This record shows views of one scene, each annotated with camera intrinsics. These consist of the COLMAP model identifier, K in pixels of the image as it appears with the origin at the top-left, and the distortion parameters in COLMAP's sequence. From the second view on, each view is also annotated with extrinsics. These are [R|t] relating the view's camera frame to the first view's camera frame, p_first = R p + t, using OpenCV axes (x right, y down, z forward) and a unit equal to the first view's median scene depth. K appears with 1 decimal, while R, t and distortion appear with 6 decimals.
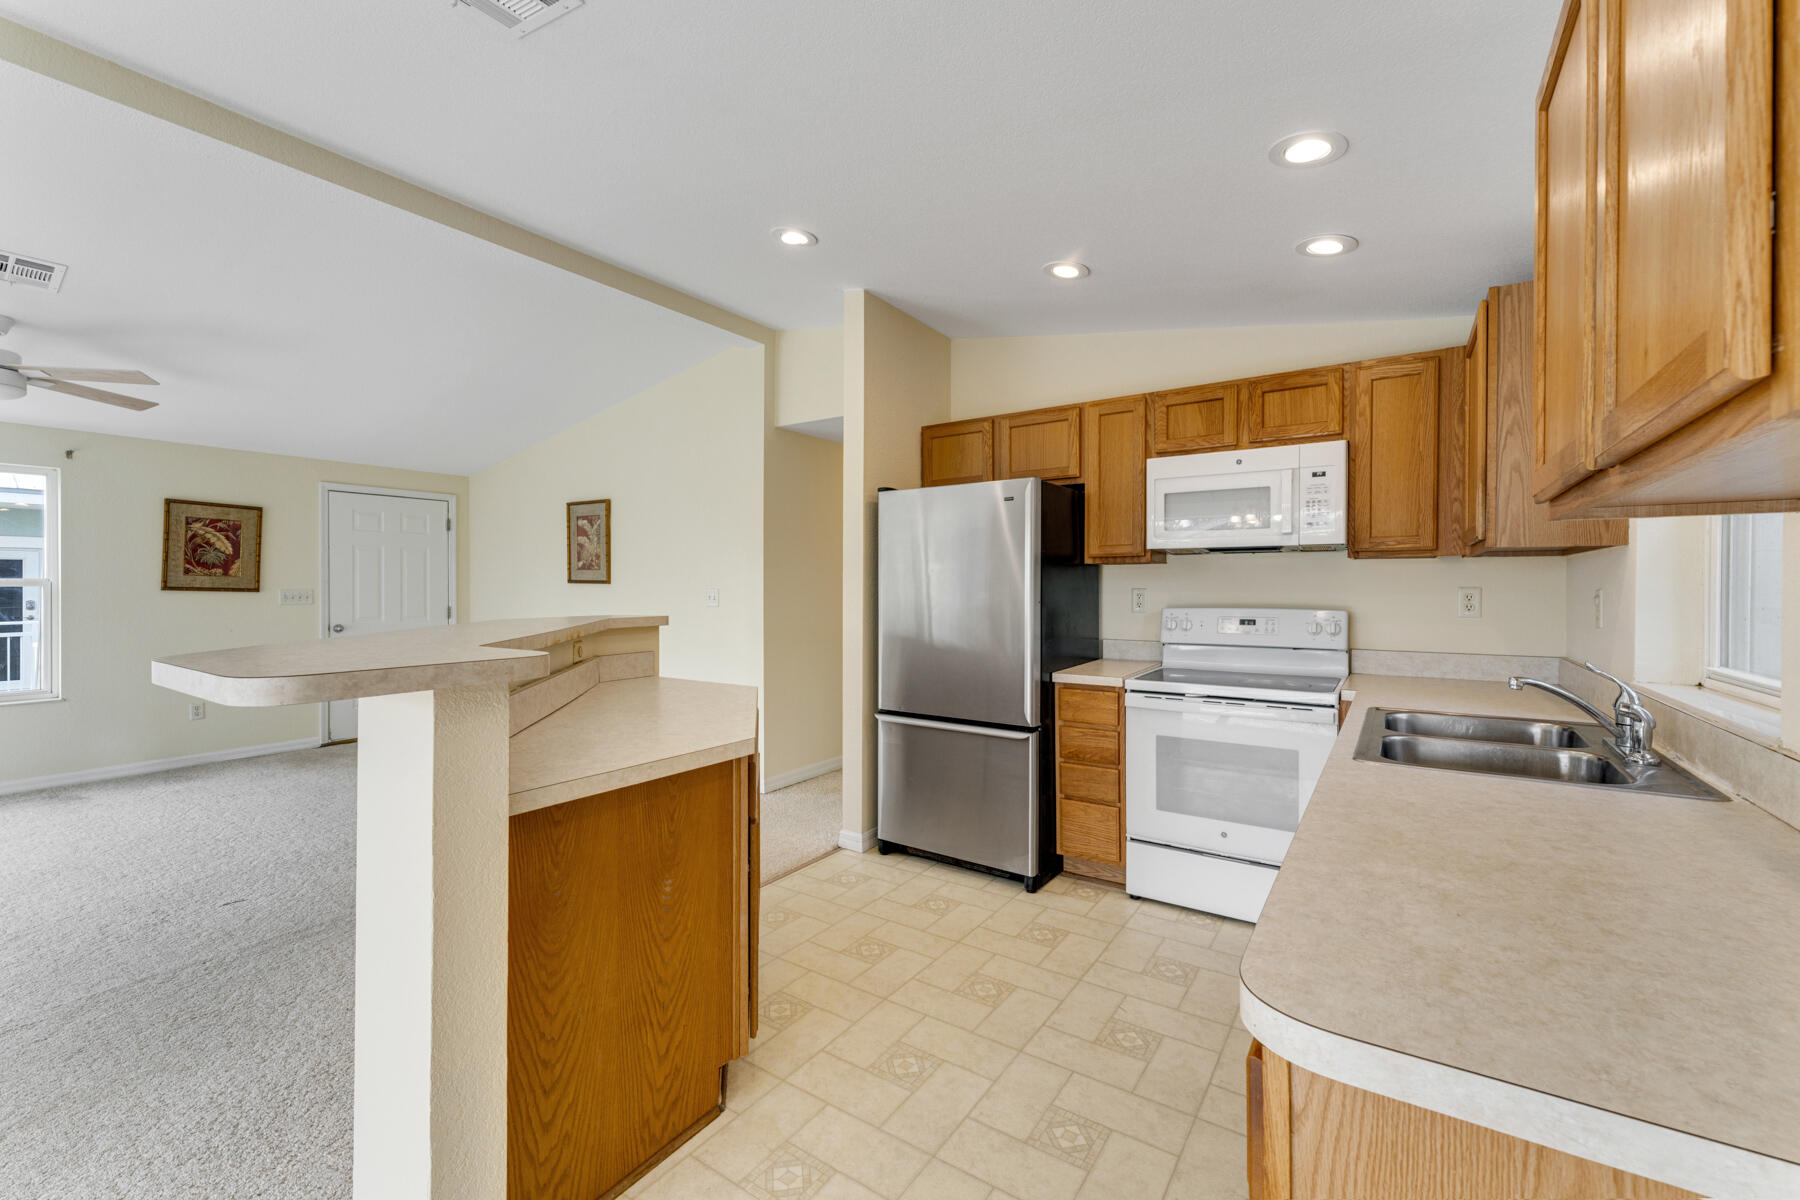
lens RADIAL K [[738.4, 0, 891.2], [0, 738.4, 587.2], [0, 0, 1]] dist [-0.003464, 0.000670]
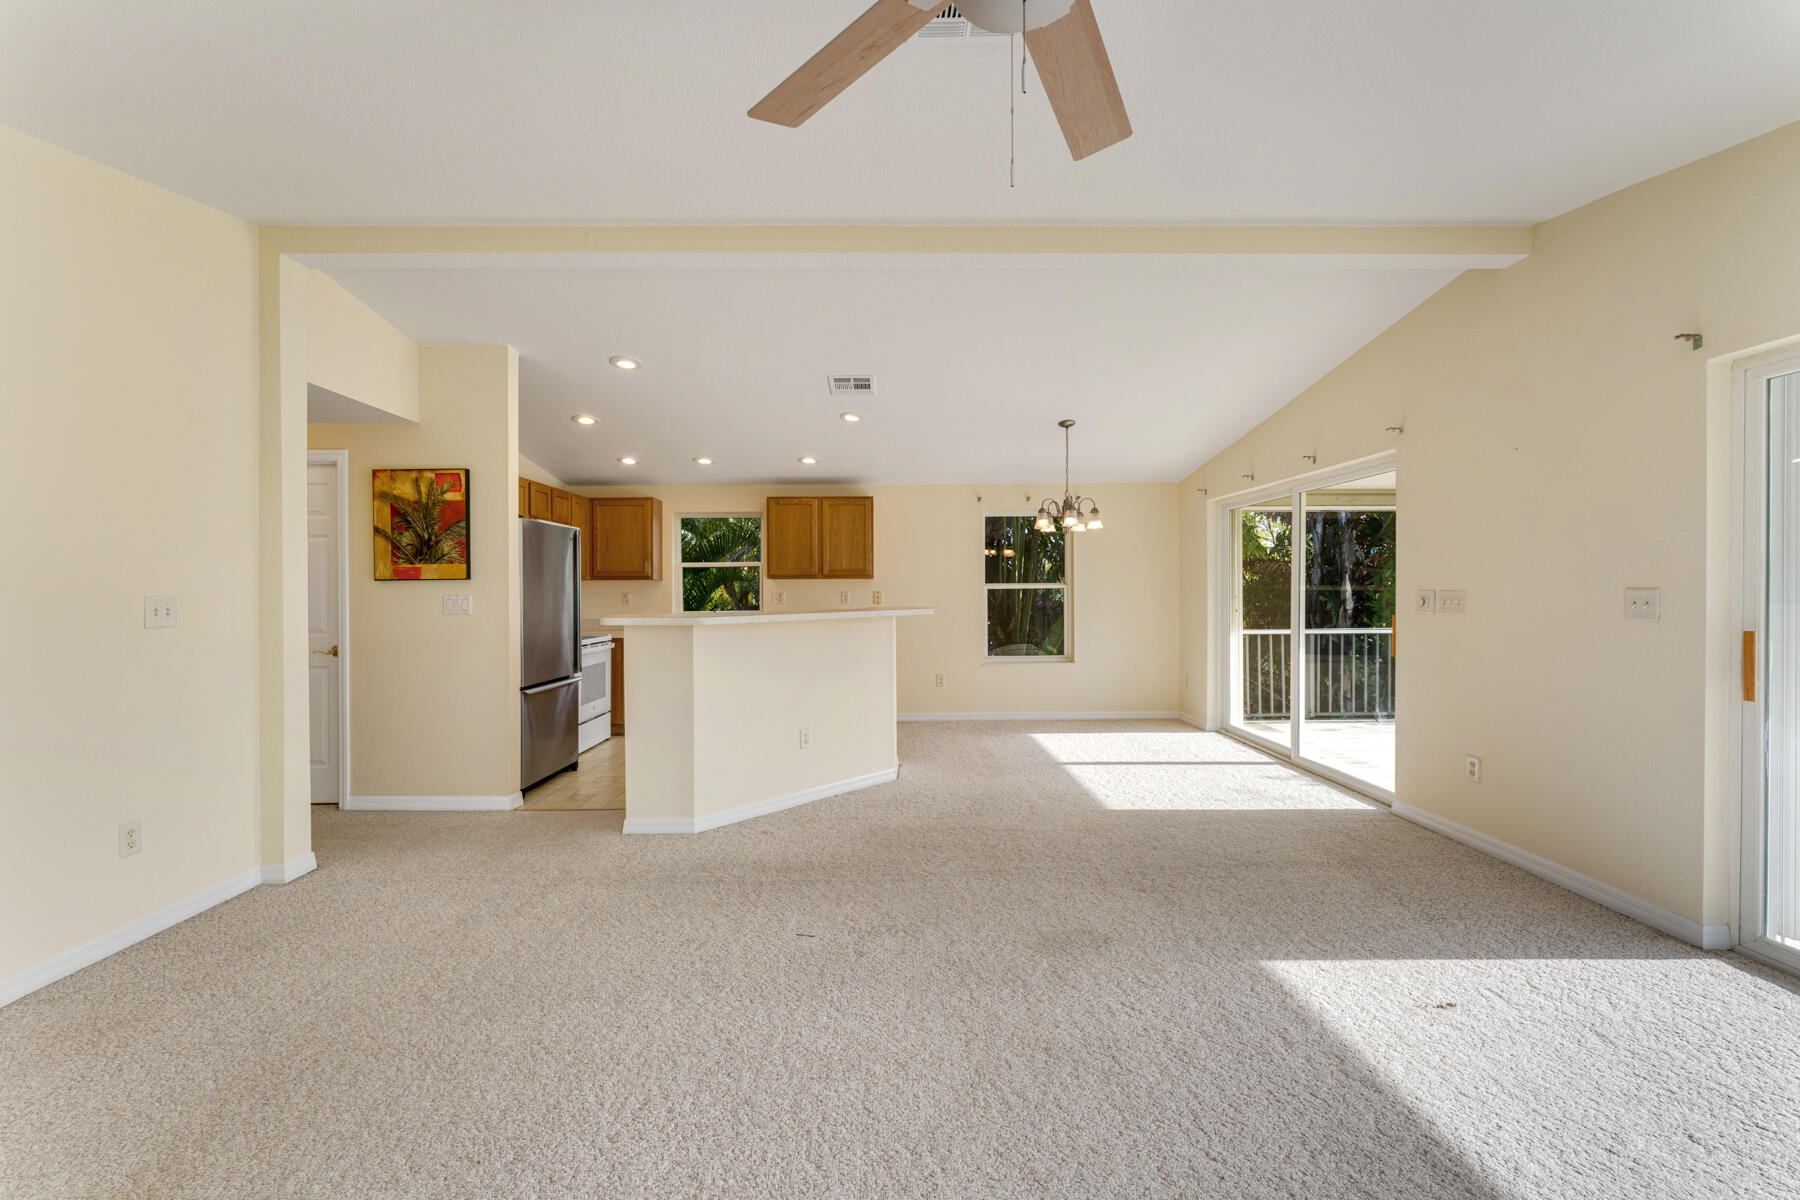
lens RADIAL K [[735.0, 0, 900.0], [0, 735.0, 600.0], [0, 0, 1]] dist [-0.006195, 0.000091]
pose [[-0.586827, -0.007028, 0.809682, -1.567600], [0.004607, 0.999917, 0.012019, 0.001149], [-0.809699, 0.010783, -0.586746, 1.328734]]
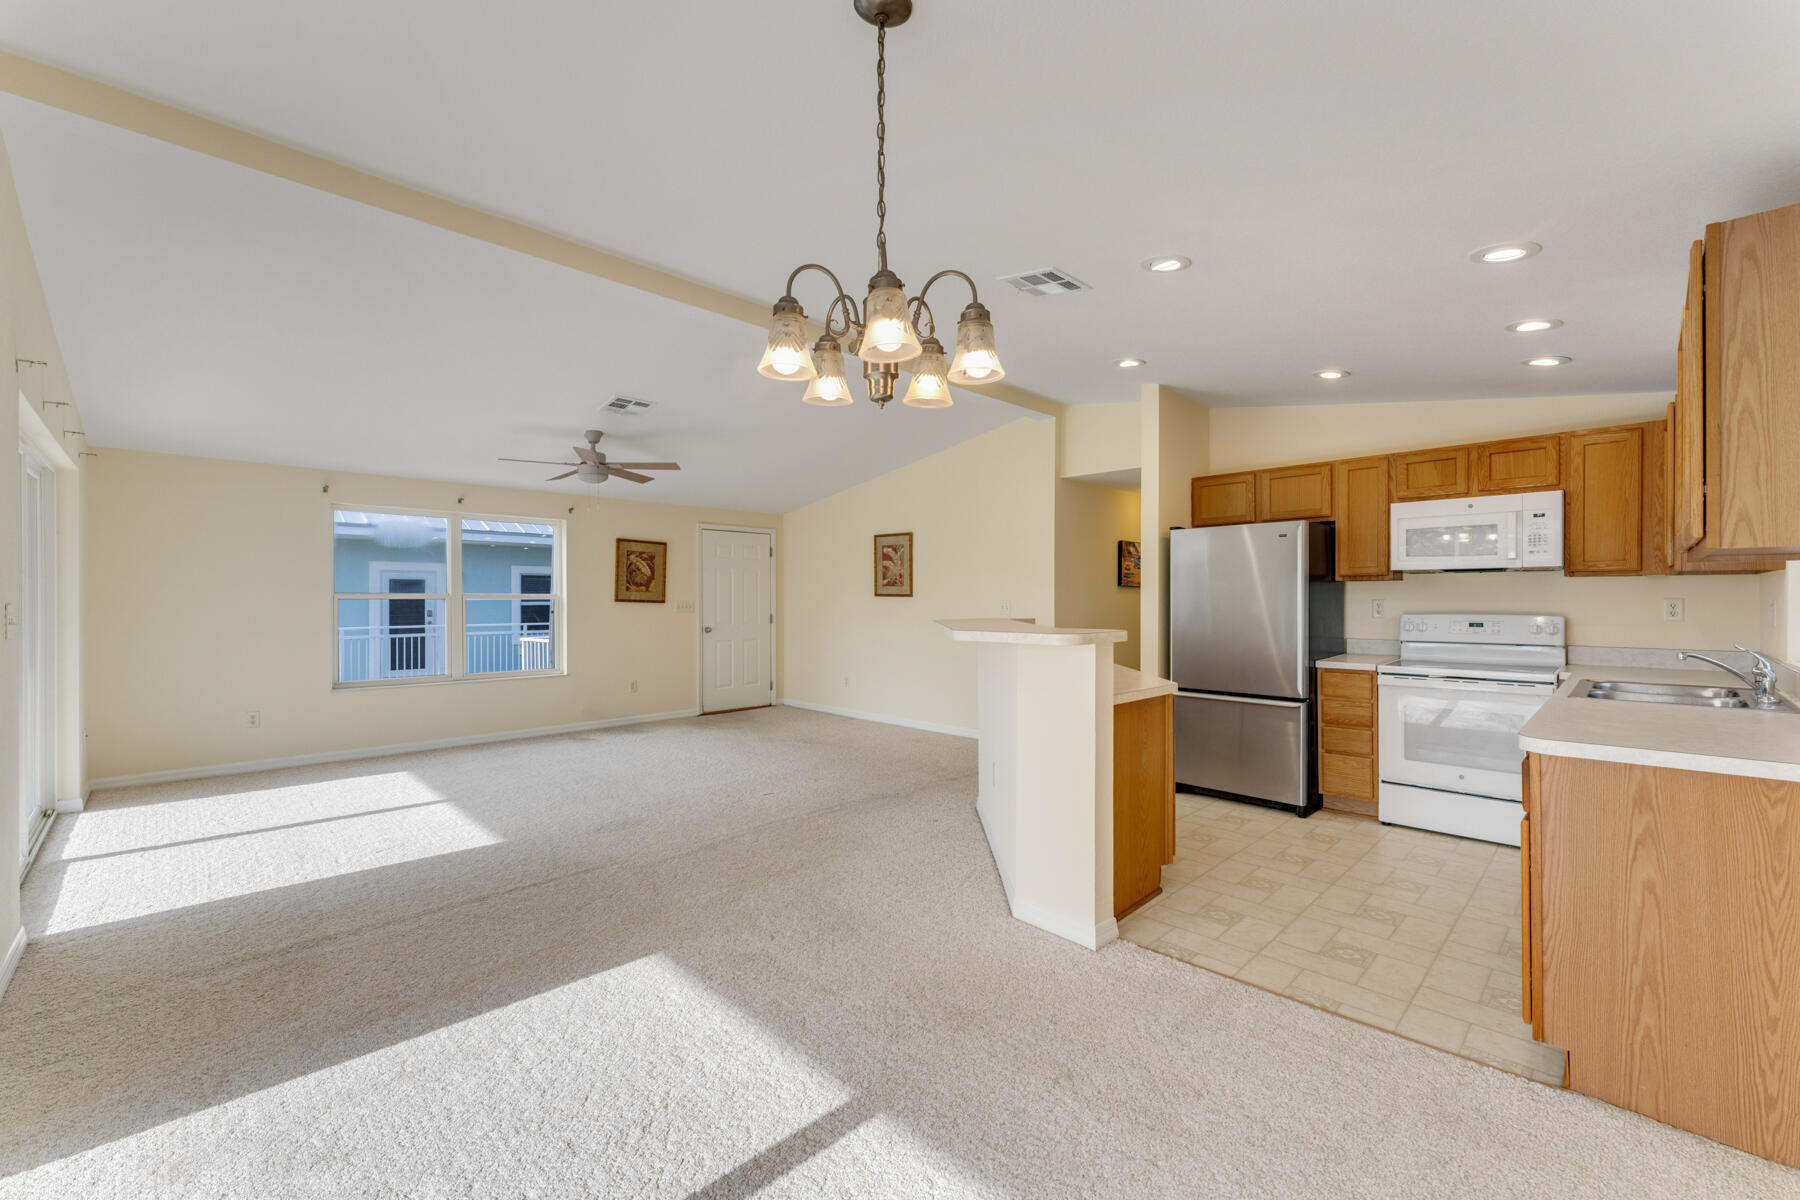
lens RADIAL K [[728.2, 0, 888.5], [0, 728.2, 595.4], [0, 0, 1]] dist [0.000834, 0.000048]
pose [[0.981095, -0.002320, -0.193512, -0.297271], [0.001261, 0.999984, -0.005596, 0.000301], [0.193522, 0.005246, 0.981082, -0.484268]]
